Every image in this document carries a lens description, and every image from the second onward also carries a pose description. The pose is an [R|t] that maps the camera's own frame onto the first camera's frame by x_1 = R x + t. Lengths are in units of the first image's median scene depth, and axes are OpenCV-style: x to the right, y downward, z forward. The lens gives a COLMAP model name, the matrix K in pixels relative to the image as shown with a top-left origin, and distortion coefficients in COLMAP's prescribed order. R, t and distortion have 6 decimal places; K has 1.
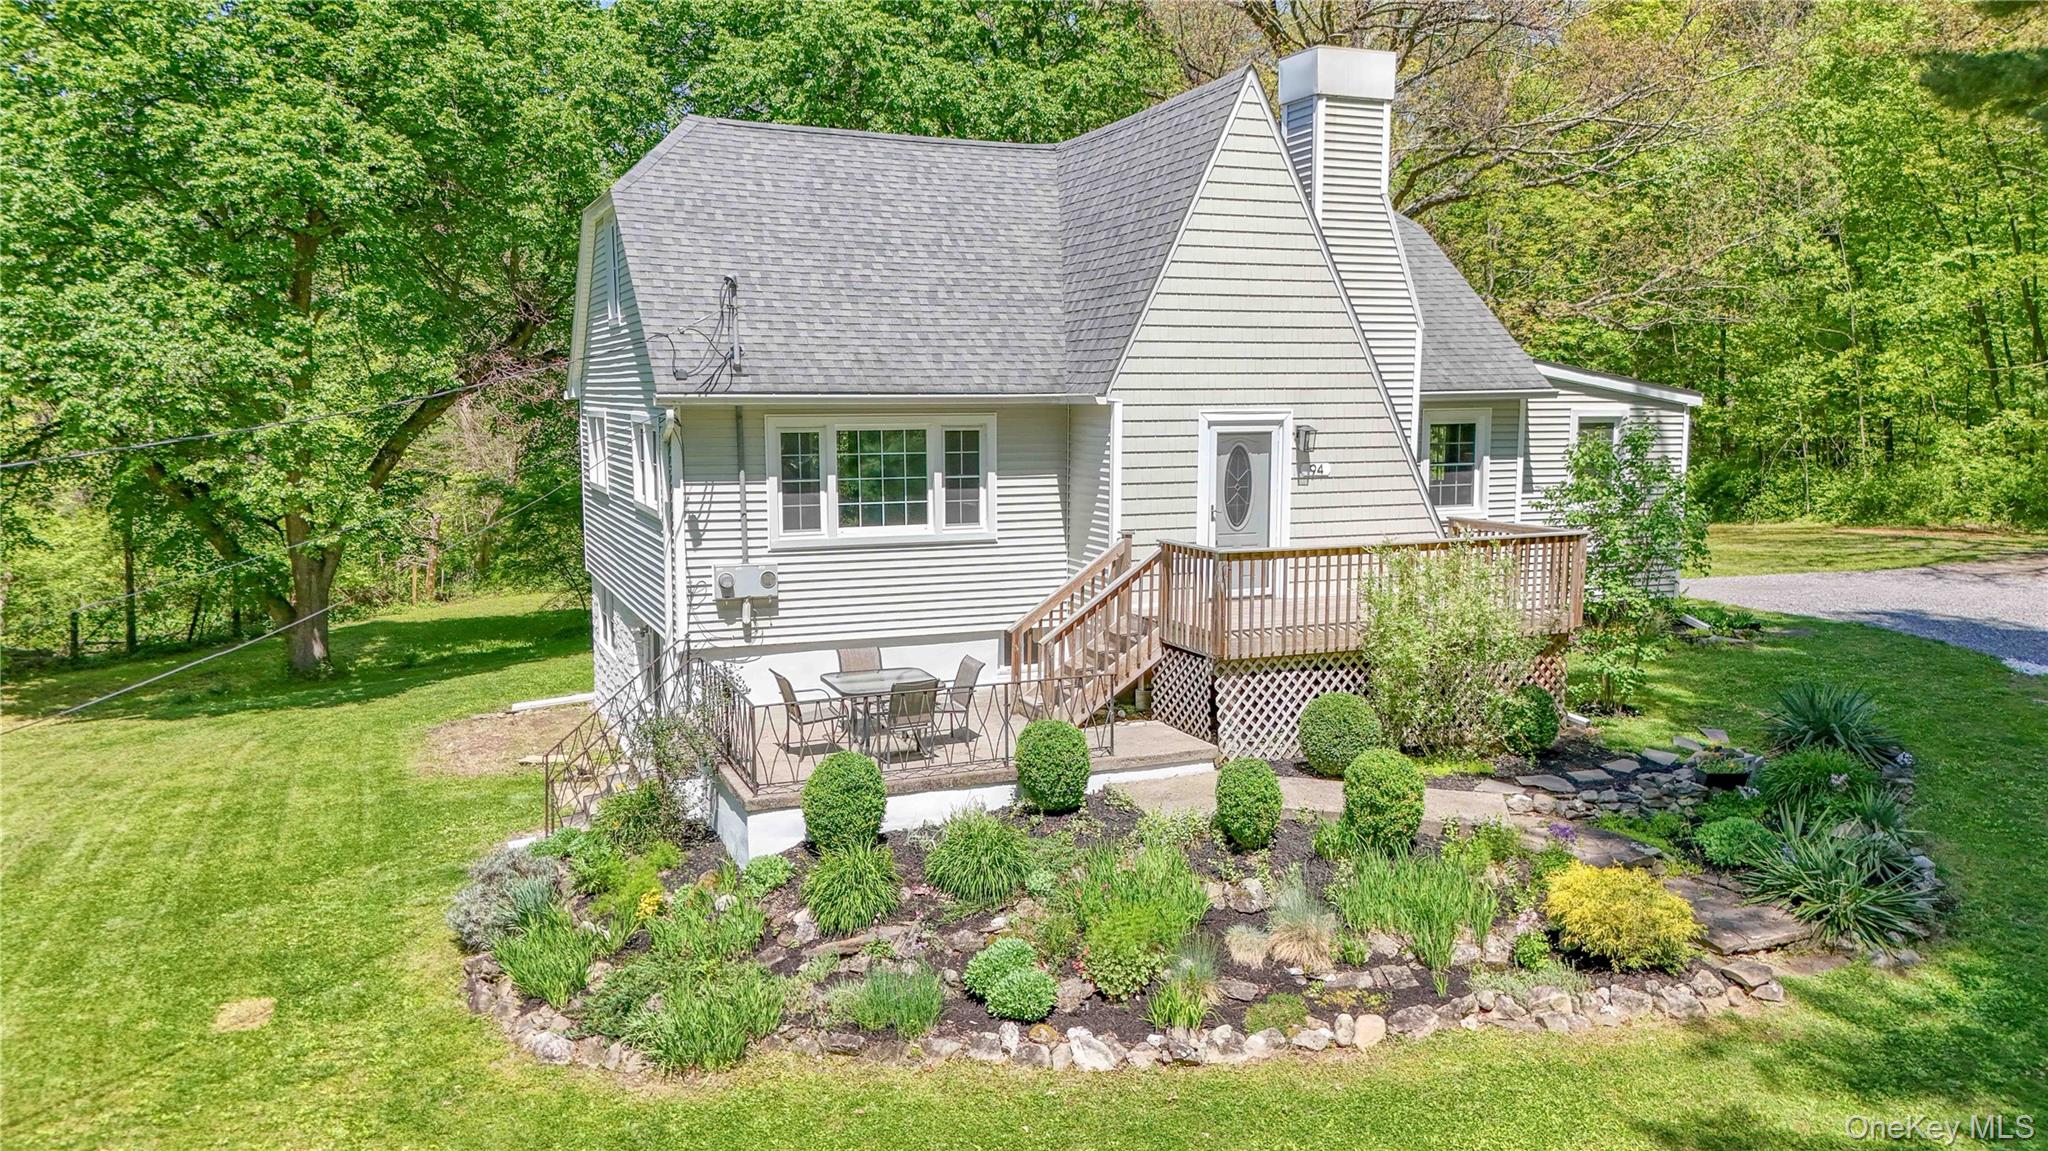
lens RADIAL K [[1508.5, 0, 1020.6], [0, 1508.5, 575.5], [0, 0, 1]] dist [0.083859, -0.087436]
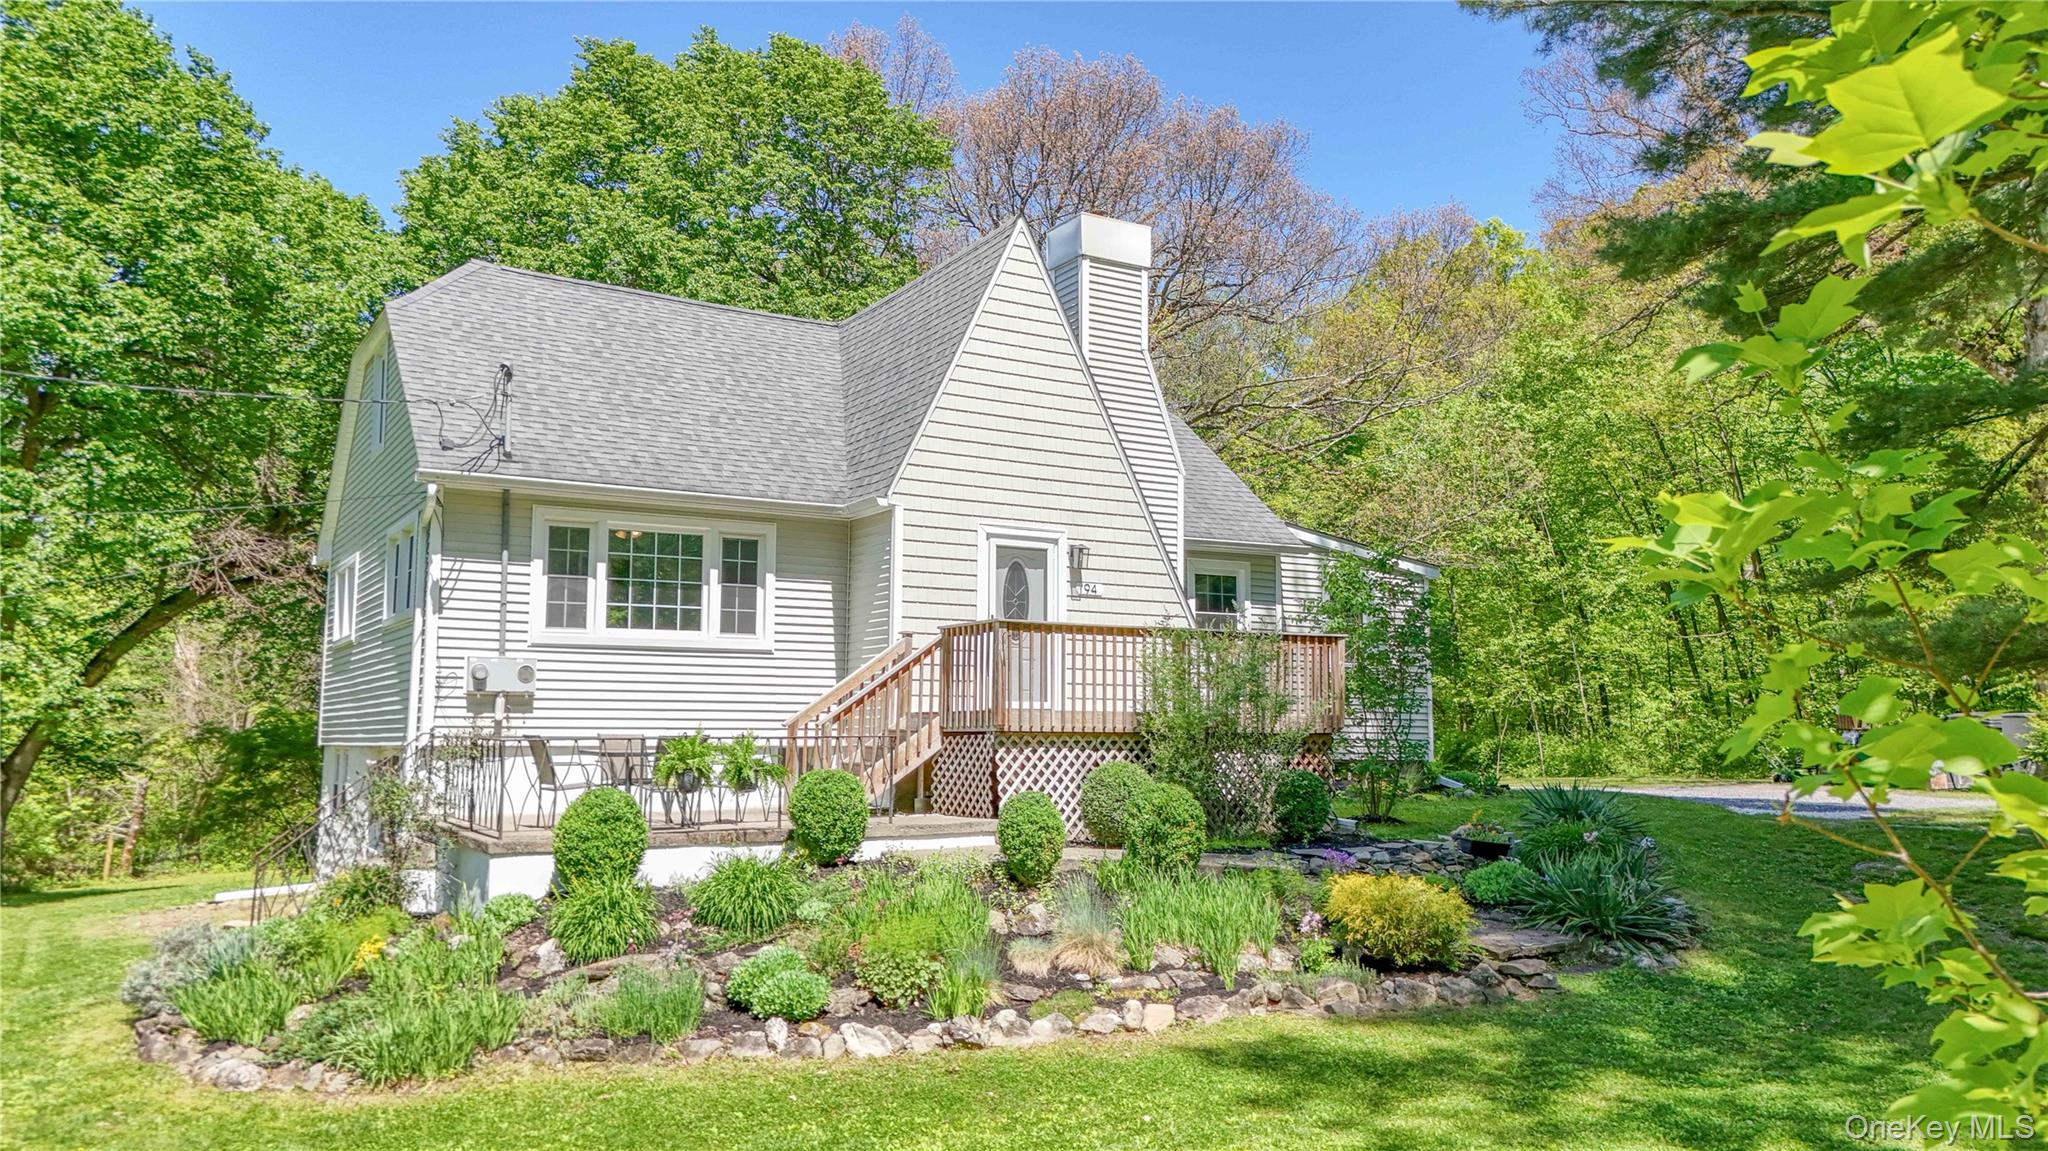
lens RADIAL K [[1508.5, 0, 1022.6], [0, 1508.5, 571.3], [0, 0, 1]] dist [0.083859, -0.087436]
pose [[0.988825, 0.021195, 0.147565, -0.001320], [0.013543, 0.972978, -0.230501, 0.162450], [-0.148463, 0.229923, 0.961818, 0.020812]]
